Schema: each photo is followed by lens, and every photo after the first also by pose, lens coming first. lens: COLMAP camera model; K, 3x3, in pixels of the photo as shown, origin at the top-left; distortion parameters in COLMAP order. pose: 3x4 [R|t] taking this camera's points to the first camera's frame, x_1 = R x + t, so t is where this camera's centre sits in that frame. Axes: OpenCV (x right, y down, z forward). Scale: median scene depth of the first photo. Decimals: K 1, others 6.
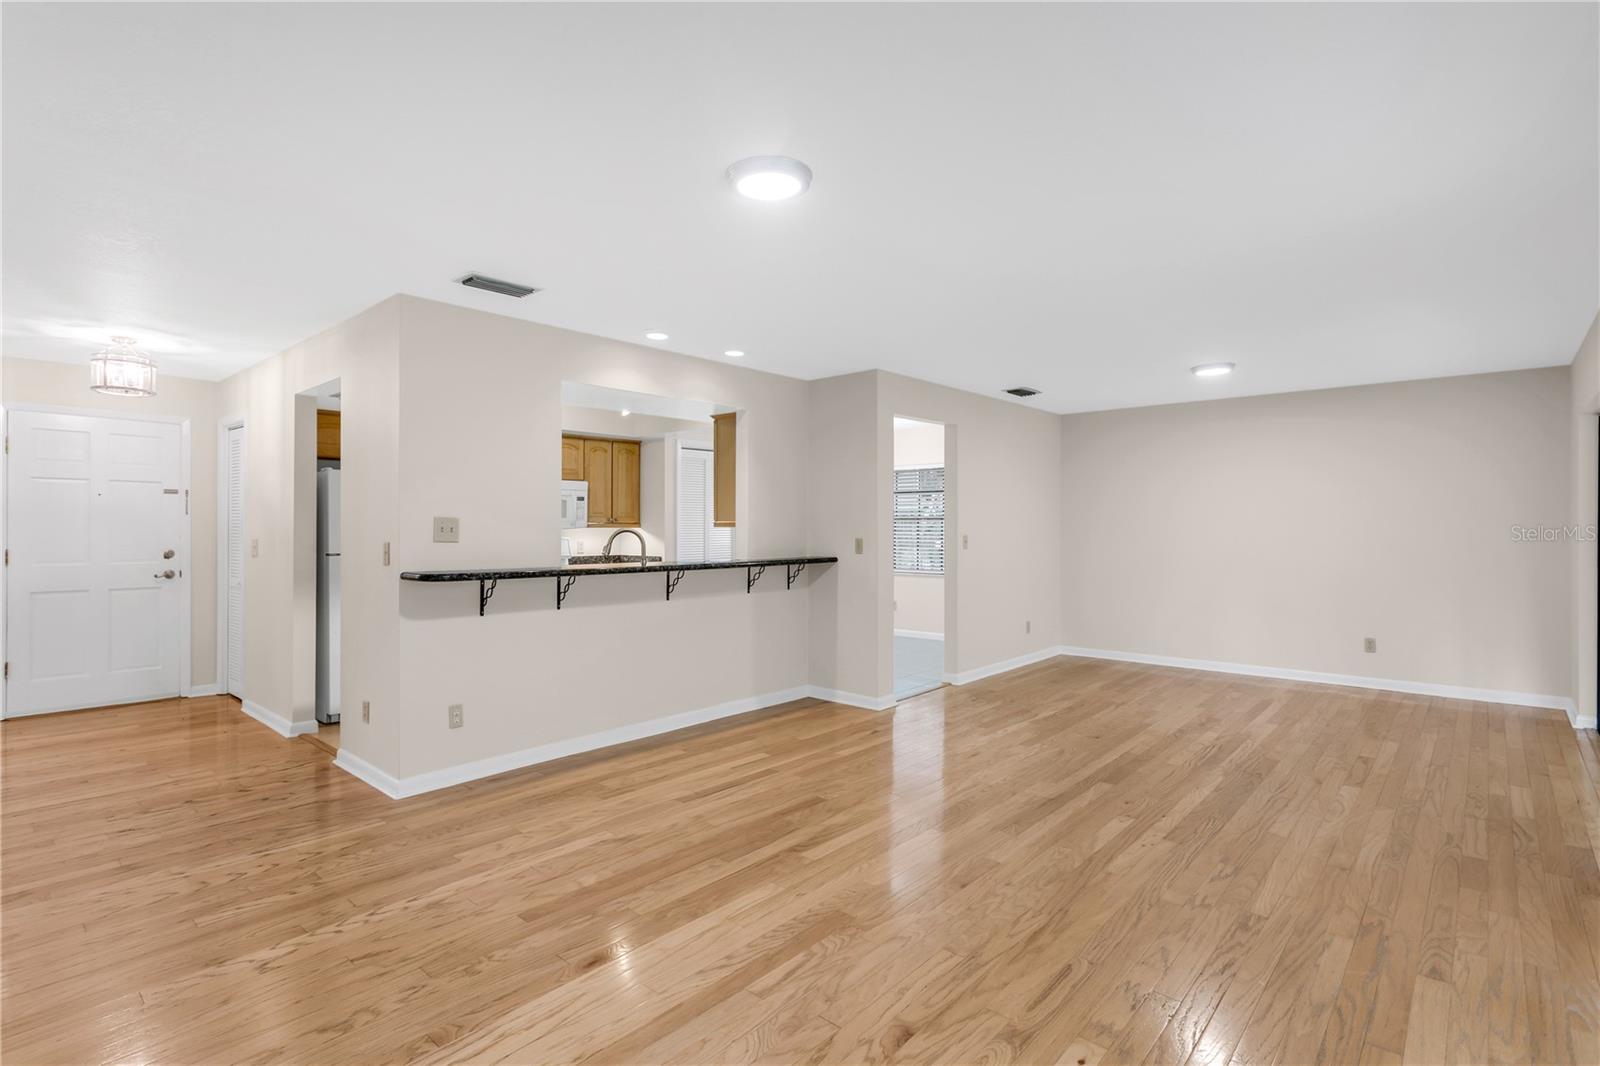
lens RADIAL K [[777.5, 0, 782.7], [0, 777.5, 528.1], [0, 0, 1]] dist [0.001759, 0.000828]
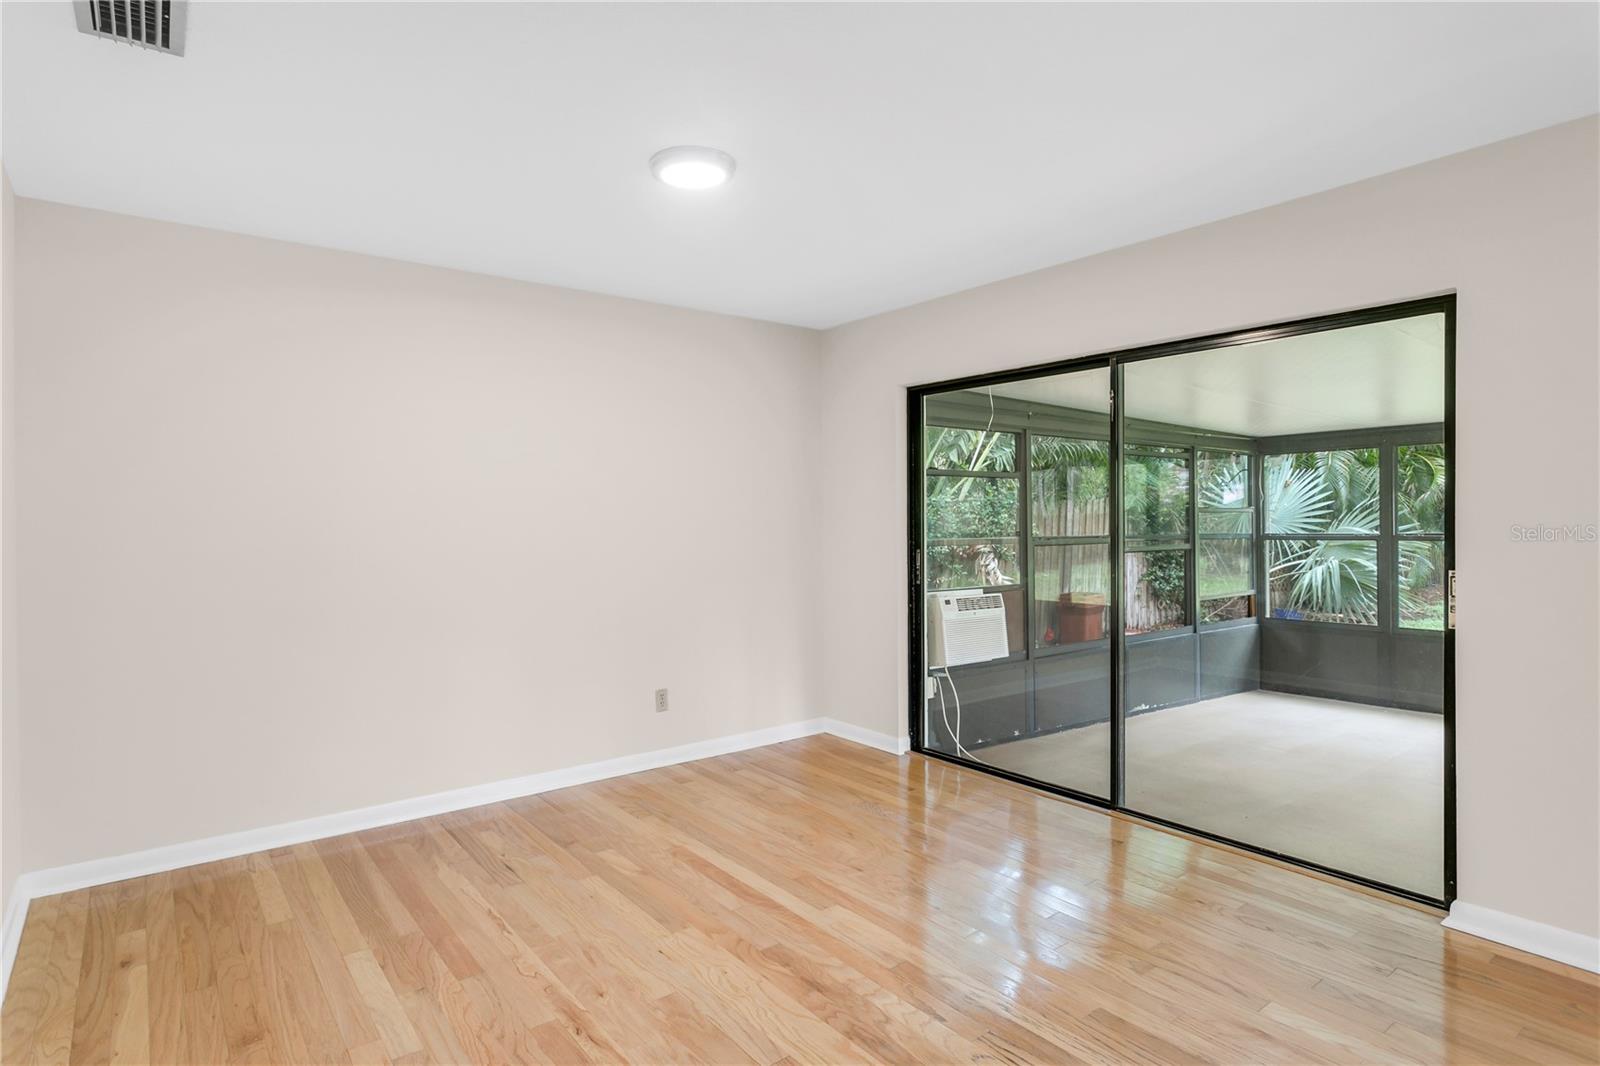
lens RADIAL K [[849.7, 0, 776.6], [0, 849.7, 521.8], [0, 0, 1]] dist [0.000493, 0.000571]
pose [[0.185598, -0.004743, 0.982614, 0.091032], [0.010850, 0.999937, 0.002777, -0.001773], [-0.982566, 0.010146, 0.185638, 1.037319]]
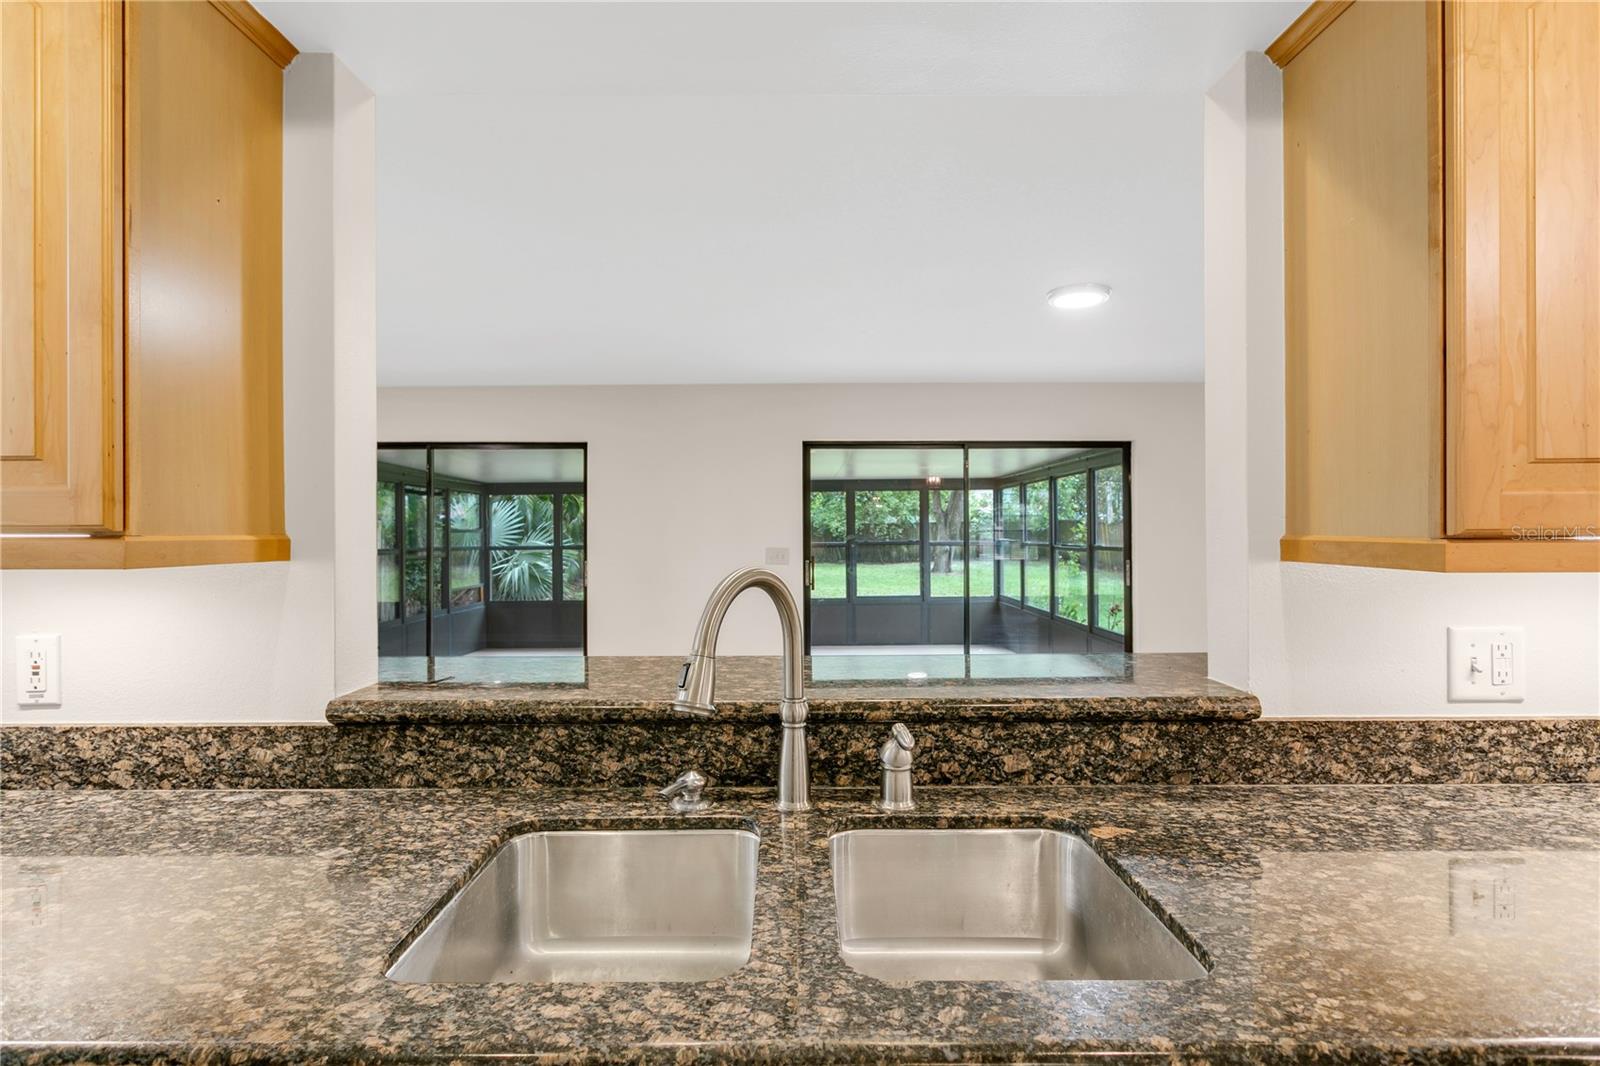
lens RADIAL K [[766.9, 0, 783.4], [0, 766.9, 529.7], [0, 0, 1]] dist [-0.000302, 0.000314]
pose [[-0.667896, 0.002038, 0.744251, -0.385490], [0.005636, 0.999981, 0.002319, -0.012565], [-0.744233, 0.005744, -0.667895, 1.280429]]
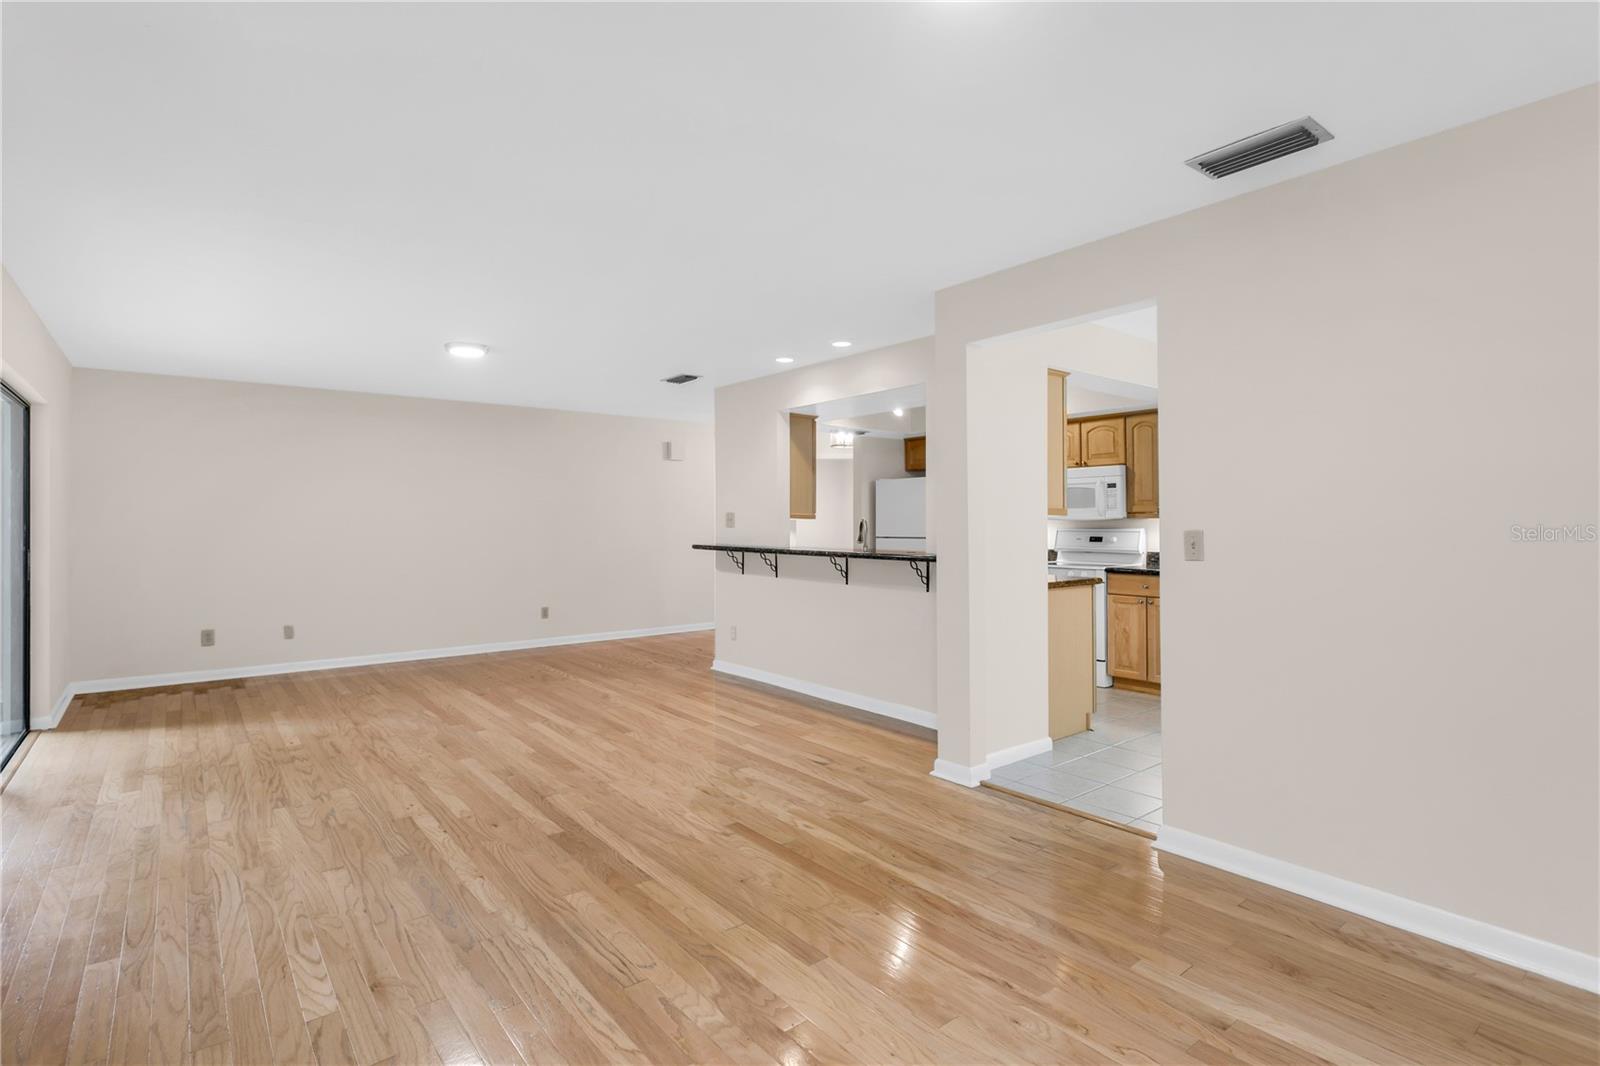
lens RADIAL K [[771.8, 0, 778.7], [0, 771.8, 512.1], [0, 0, 1]] dist [0.000059, -0.000093]
pose [[-0.171737, -0.013437, -0.985051, 1.009905], [-0.000727, 0.999908, -0.013513, 0.006916], [0.985143, -0.001604, -0.171731, 1.180665]]
